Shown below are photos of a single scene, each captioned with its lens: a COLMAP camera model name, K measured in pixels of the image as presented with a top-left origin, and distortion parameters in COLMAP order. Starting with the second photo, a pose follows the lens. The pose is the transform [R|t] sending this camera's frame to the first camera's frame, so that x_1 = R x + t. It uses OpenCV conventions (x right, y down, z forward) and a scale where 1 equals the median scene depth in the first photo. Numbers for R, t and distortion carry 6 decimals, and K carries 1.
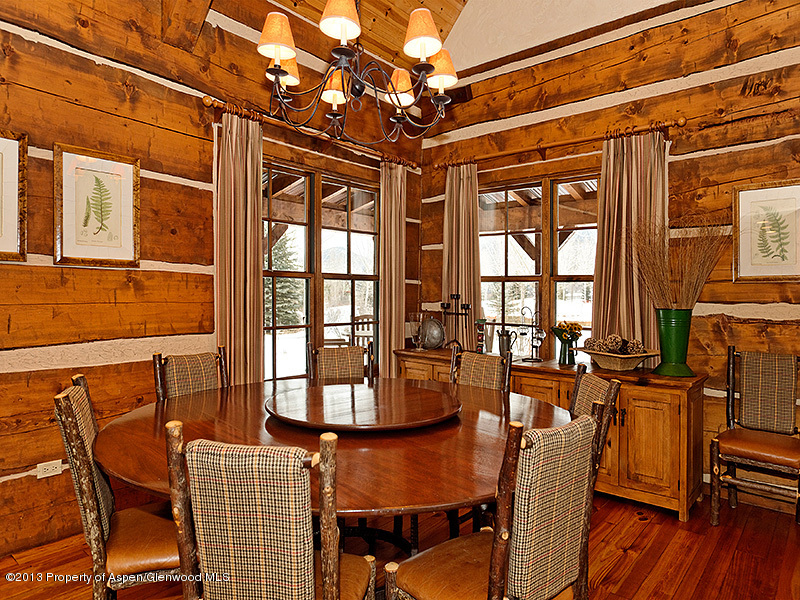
lens RADIAL K [[511.7, 0, 400.0], [0, 511.7, 300.0], [0, 0, 1]] dist [-0.002583, -0.000214]
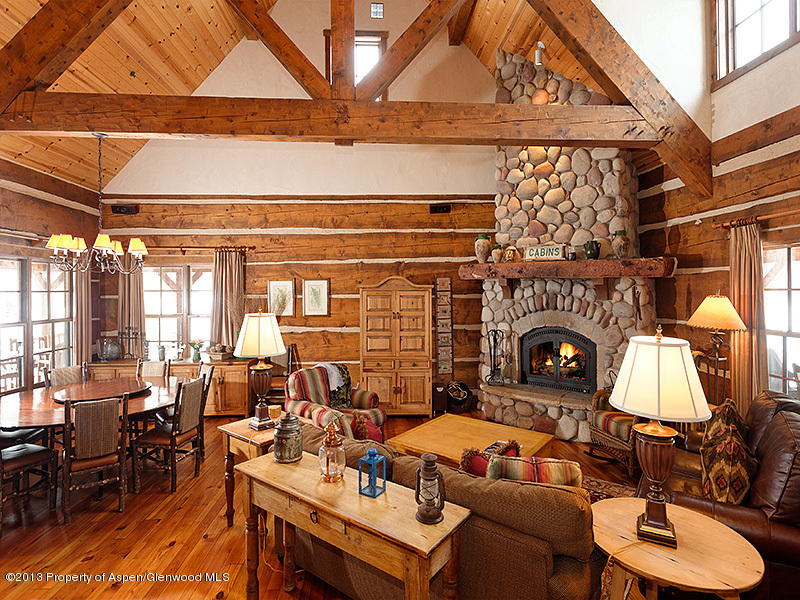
lens RADIAL K [[403.0, 0, 396.7], [0, 403.0, 285.5], [0, 0, 1]] dist [-0.002326, -0.000007]
pose [[0.721696, -0.002409, 0.692206, -0.229499], [0.021985, 0.999569, -0.019443, -0.133128], [-0.691861, 0.029250, 0.721438, -0.784892]]
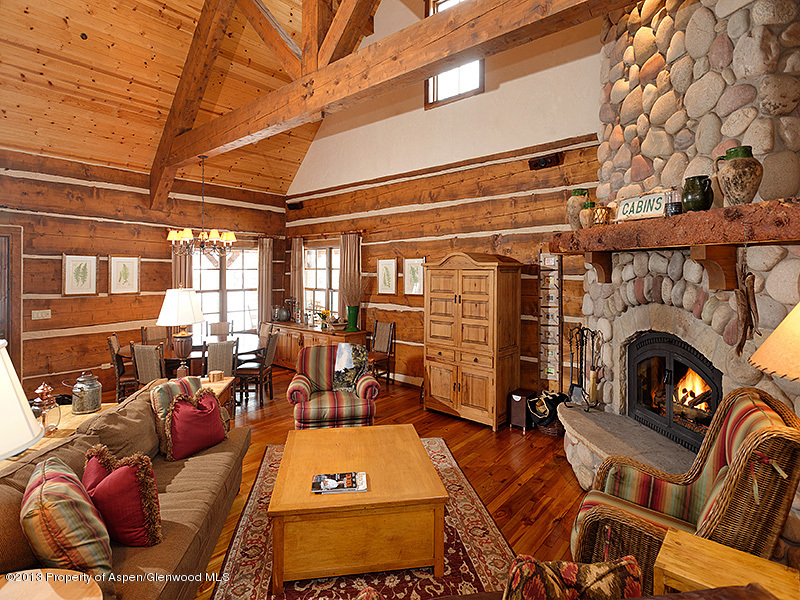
lens RADIAL K [[399.9, 0, 402.9], [0, 399.9, 268.3], [0, 0, 1]] dist [-0.000113, 0.000658]
pose [[0.999739, -0.008901, 0.021040, 0.709008], [0.009322, 0.999756, -0.020042, -0.122478], [-0.020856, 0.020233, 0.999578, -0.976982]]
